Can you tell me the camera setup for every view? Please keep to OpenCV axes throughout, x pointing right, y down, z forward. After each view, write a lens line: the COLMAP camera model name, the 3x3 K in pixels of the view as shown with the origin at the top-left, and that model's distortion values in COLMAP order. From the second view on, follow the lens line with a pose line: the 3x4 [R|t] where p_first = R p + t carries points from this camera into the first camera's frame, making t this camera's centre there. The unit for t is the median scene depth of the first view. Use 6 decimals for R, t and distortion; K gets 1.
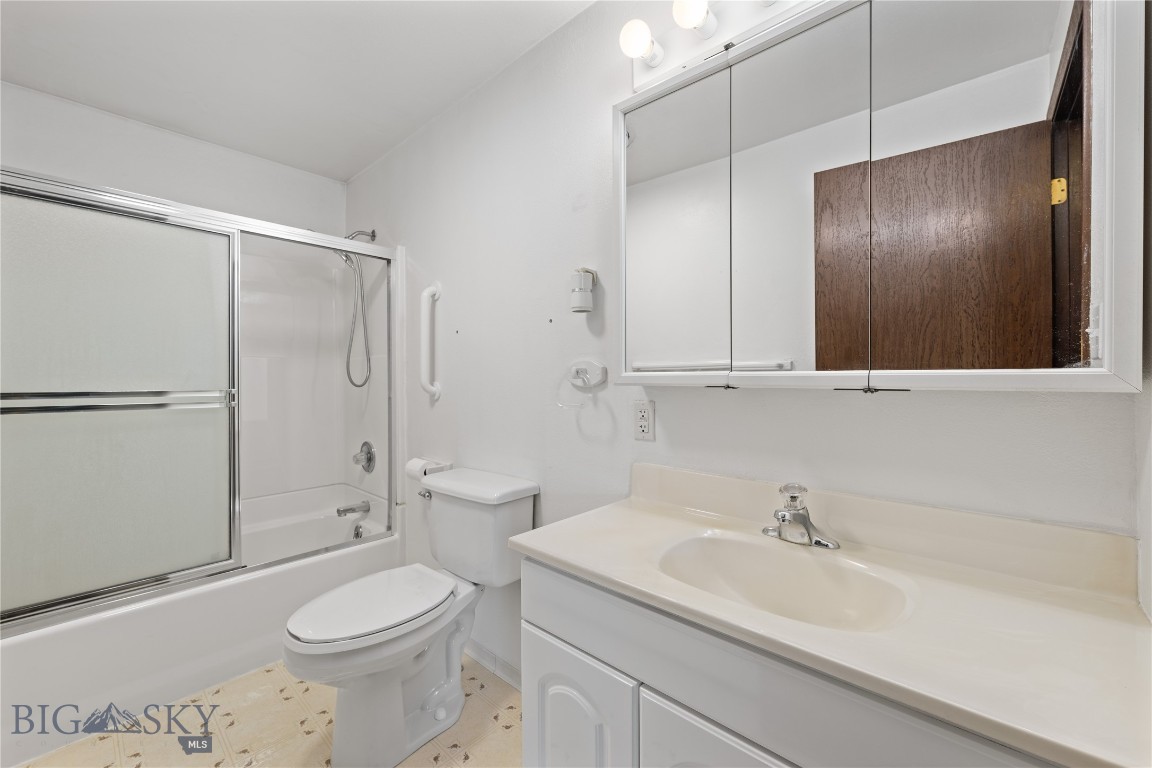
lens RADIAL K [[451.1, 0, 573.8], [0, 451.1, 381.3], [0, 0, 1]] dist [-0.001915, -0.000345]
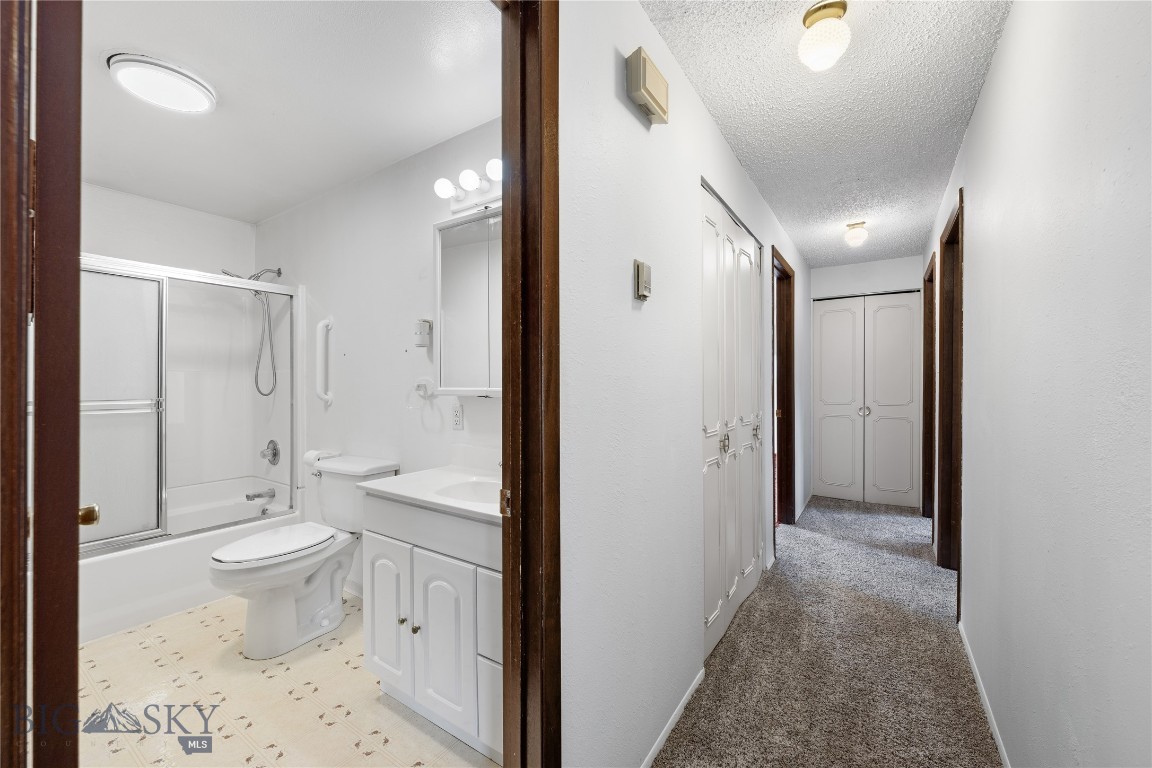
lens RADIAL K [[451.1, 0, 565.2], [0, 451.1, 383.9], [0, 0, 1]] dist [-0.001915, -0.000345]
pose [[0.990672, 0.000937, 0.136265, 0.229695], [0.000135, 0.999969, -0.007863, -0.013648], [-0.136268, 0.007808, 0.990641, -0.460538]]
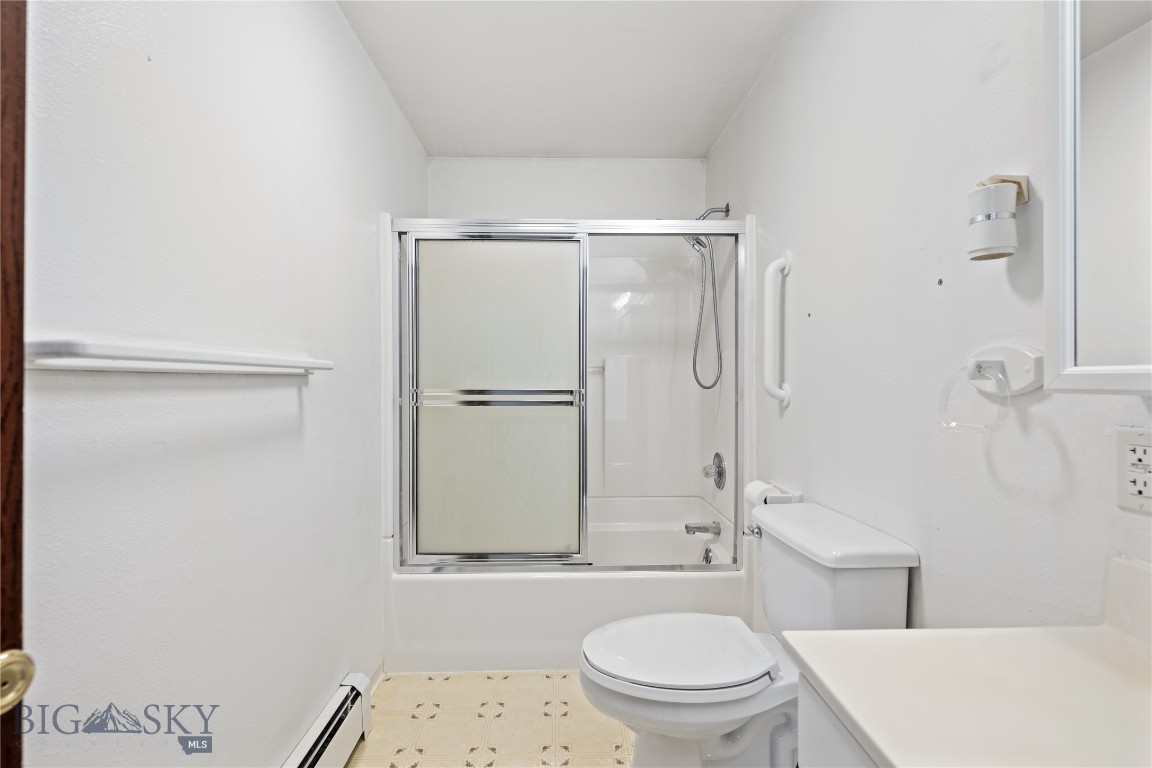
lens RADIAL K [[528.0, 0, 574.7], [0, 528.0, 383.5], [0, 0, 1]] dist [-0.003824, 0.000467]
pose [[0.694388, 0.006139, -0.719575, 0.100529], [-0.004373, 0.999981, 0.004311, -0.001247], [0.719588, 0.000153, 0.694402, 0.151498]]
